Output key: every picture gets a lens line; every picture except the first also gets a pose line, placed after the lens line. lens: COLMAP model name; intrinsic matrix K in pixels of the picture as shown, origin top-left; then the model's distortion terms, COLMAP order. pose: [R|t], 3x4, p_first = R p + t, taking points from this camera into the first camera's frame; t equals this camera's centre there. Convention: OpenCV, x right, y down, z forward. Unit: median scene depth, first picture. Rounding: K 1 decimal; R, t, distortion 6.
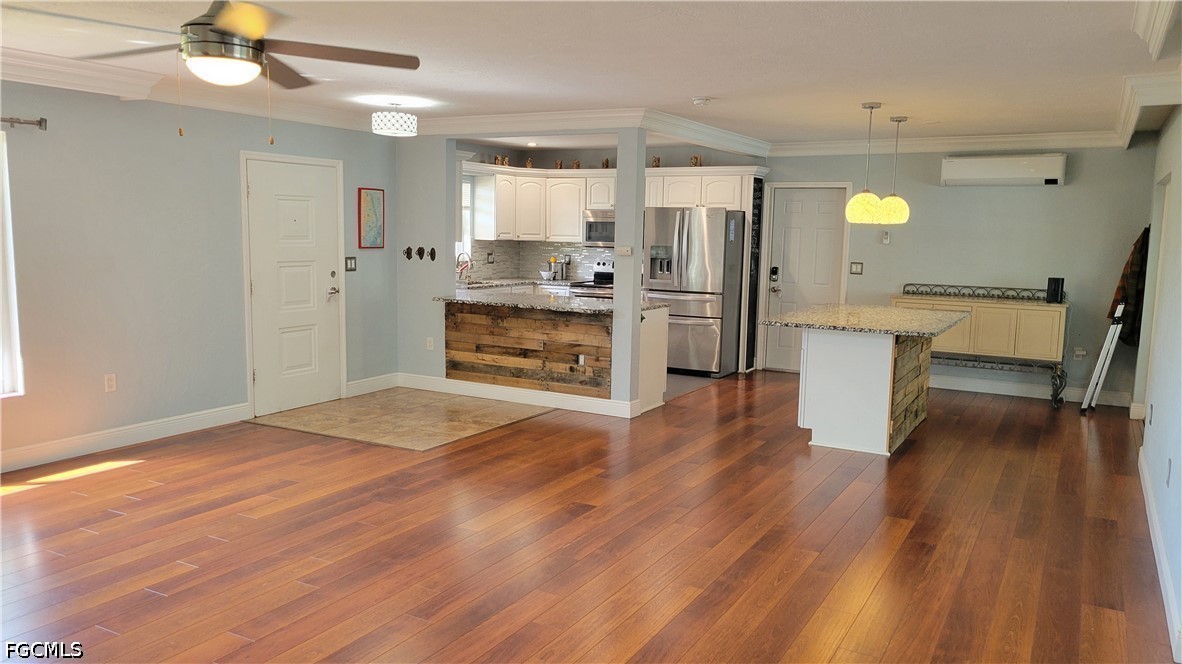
lens RADIAL K [[885.8, 0, 581.8], [0, 885.8, 332.4], [0, 0, 1]] dist [0.042206, -0.008251]
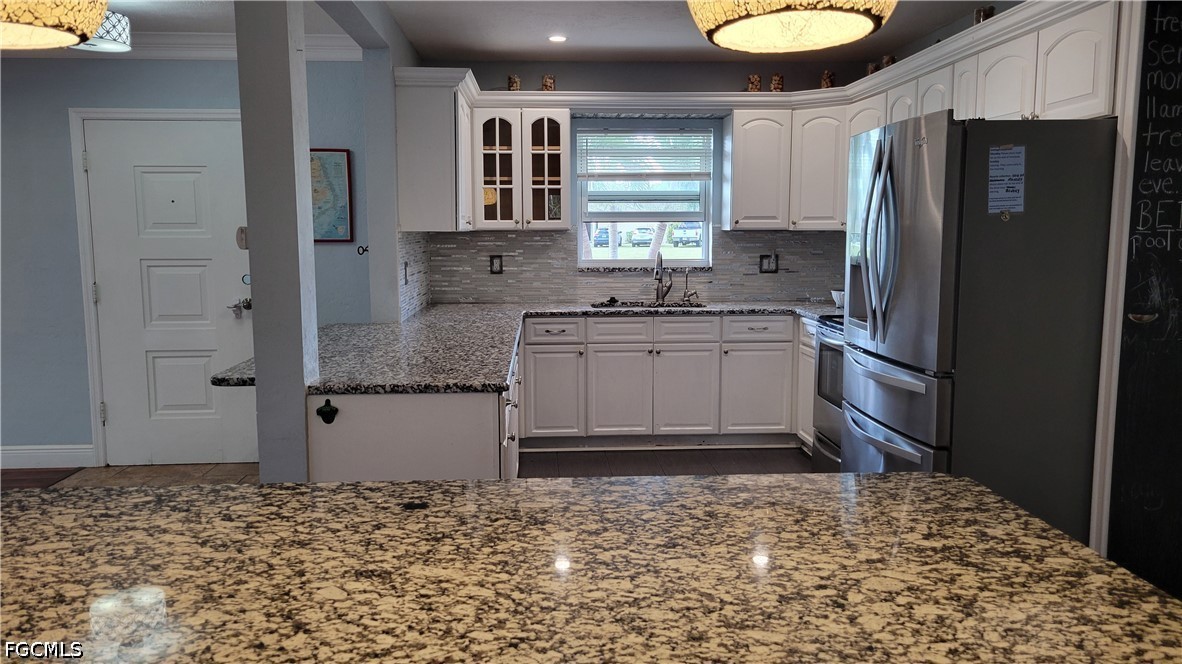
lens RADIAL K [[885.8, 0, 581.8], [0, 885.8, 332.4], [0, 0, 1]] dist [0.042206, -0.008251]
pose [[0.538807, 0.077133, -0.838891, 0.429422], [-0.084876, 0.995703, 0.037037, -0.071301], [0.838143, 0.051246, 0.543038, 0.835649]]
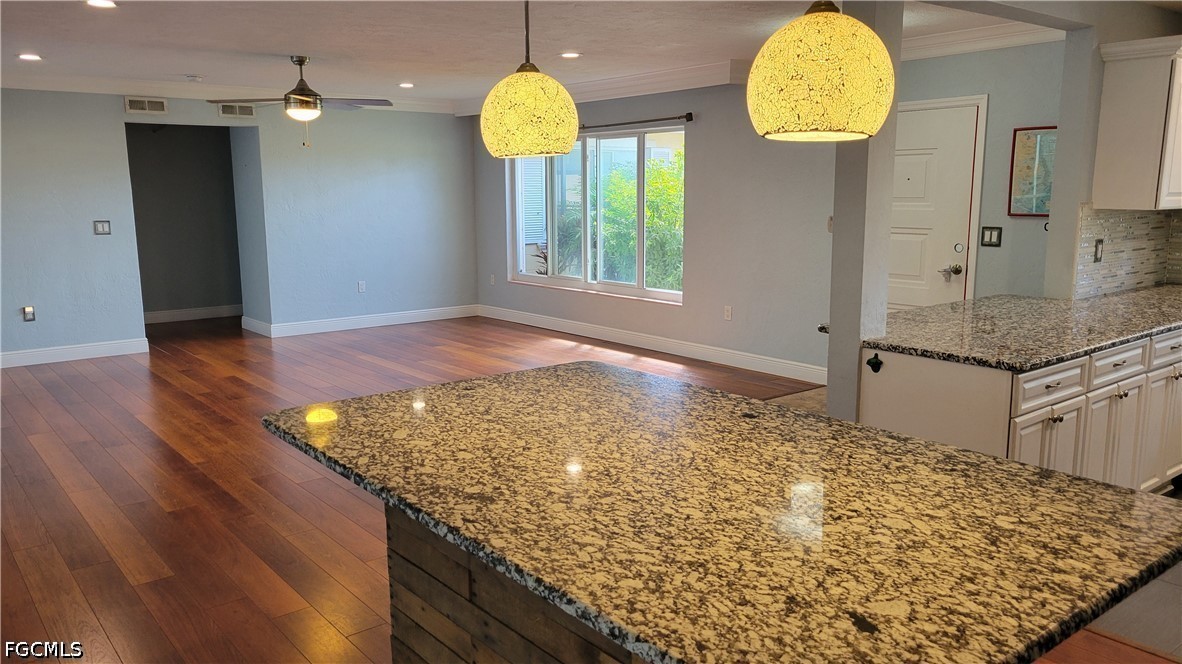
lens RADIAL K [[885.8, 0, 581.8], [0, 885.8, 332.4], [0, 0, 1]] dist [0.042206, -0.008251]
pose [[-0.370534, 0.137423, -0.918596, 0.552300], [-0.109367, 0.975659, 0.190075, -0.104231], [0.922358, 0.170894, -0.346485, 0.969215]]
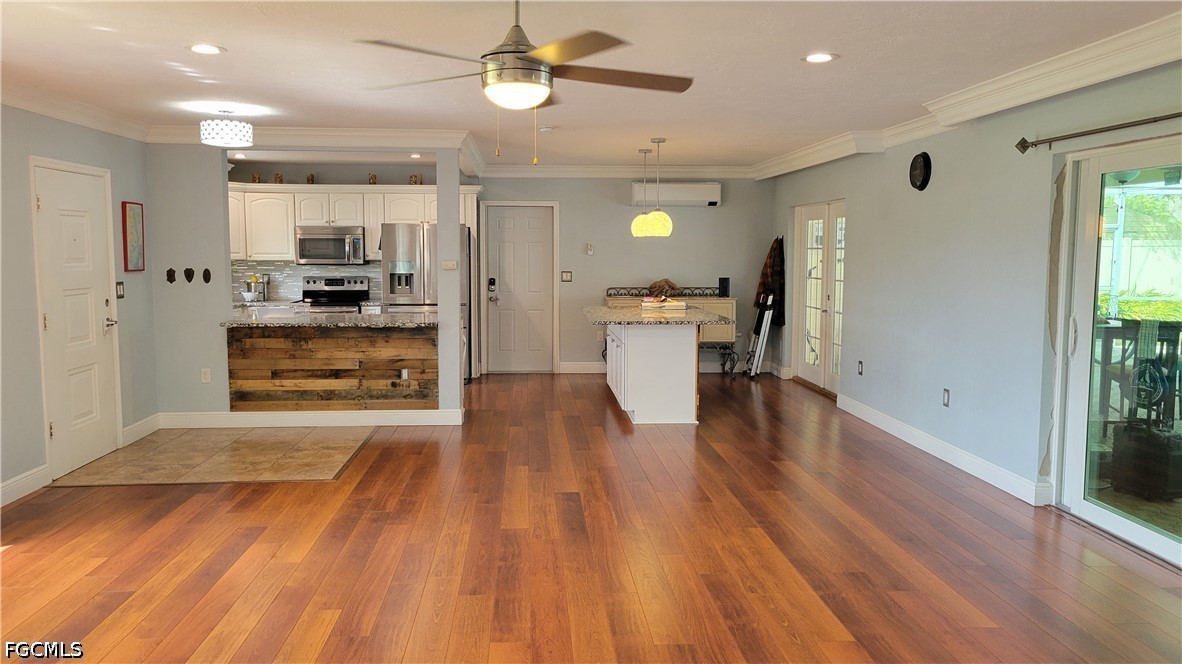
lens RADIAL K [[885.8, 0, 581.8], [0, 885.8, 332.4], [0, 0, 1]] dist [0.042206, -0.008251]
pose [[0.837506, -0.069851, 0.541945, -0.362700], [0.079925, 0.996789, 0.004962, -0.005142], [-0.540551, 0.039159, 0.840399, 0.037494]]
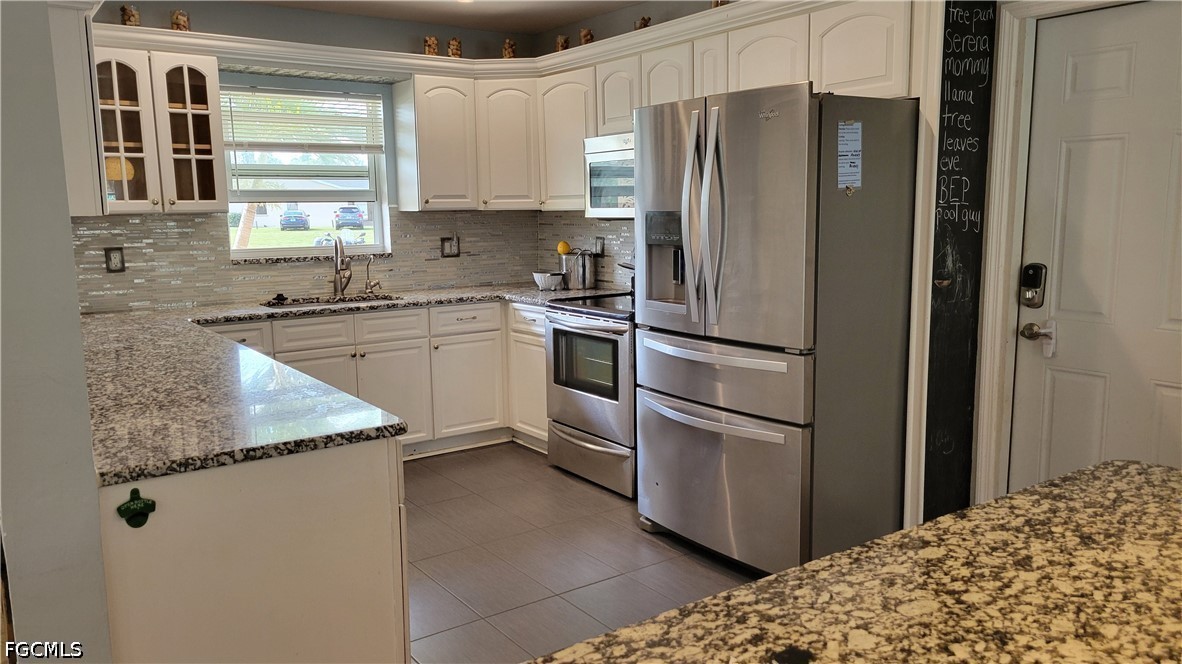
lens RADIAL K [[885.8, 0, 581.8], [0, 885.8, 332.4], [0, 0, 1]] dist [0.042206, -0.008251]
pose [[0.904040, 0.026686, -0.426615, 0.261831], [-0.016370, 0.999479, 0.027831, -0.069226], [0.427135, -0.018177, 0.904005, 0.790294]]
